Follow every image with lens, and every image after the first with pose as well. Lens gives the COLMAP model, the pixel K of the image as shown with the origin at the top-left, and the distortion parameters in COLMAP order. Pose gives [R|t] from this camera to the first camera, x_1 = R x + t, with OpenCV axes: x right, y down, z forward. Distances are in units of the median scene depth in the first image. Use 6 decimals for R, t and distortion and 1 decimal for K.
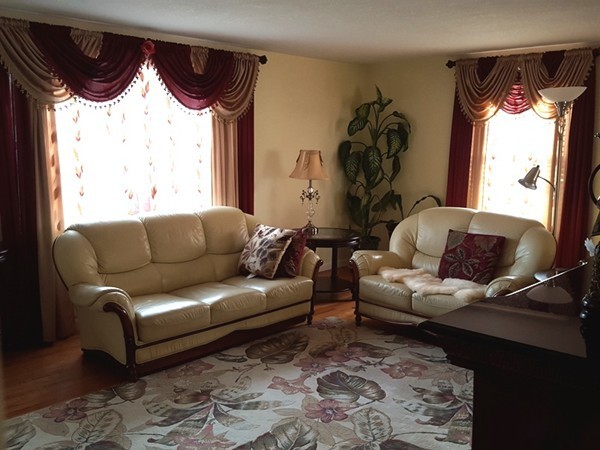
lens RADIAL K [[585.9, 0, 301.7], [0, 585.9, 227.6], [0, 0, 1]] dist [0.057560, 0.000000]
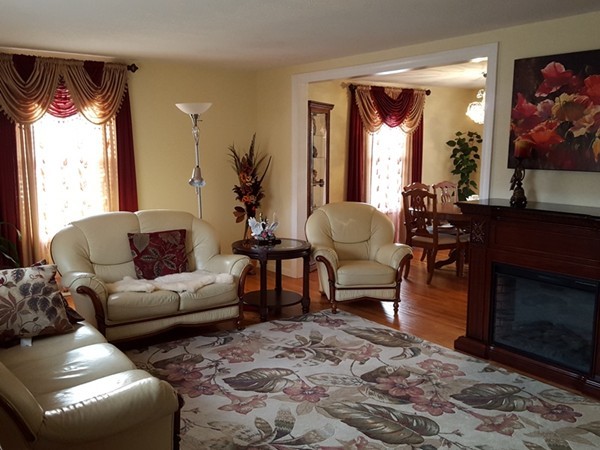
lens RADIAL K [[585.9, 0, 286.7], [0, 585.9, 224.7], [0, 0, 1]] dist [0.057560, 0.000000]
pose [[0.204400, -0.155533, 0.966452, -0.851651], [0.143580, 0.981382, 0.127569, -0.130067], [-0.968300, 0.112688, 0.222926, 0.639921]]
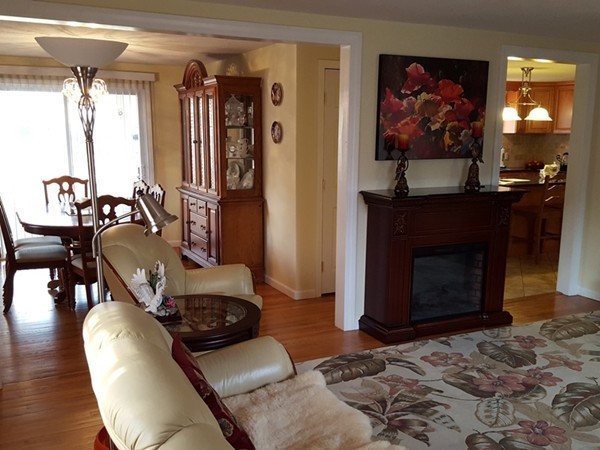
lens RADIAL K [[585.9, 0, 283.0], [0, 585.9, 244.5], [0, 0, 1]] dist [0.057560, 0.000000]
pose [[-0.927299, -0.090552, 0.363205, 0.091661], [0.035810, 0.944389, 0.326875, -0.263010], [-0.372606, 0.316118, -0.872488, 1.622116]]
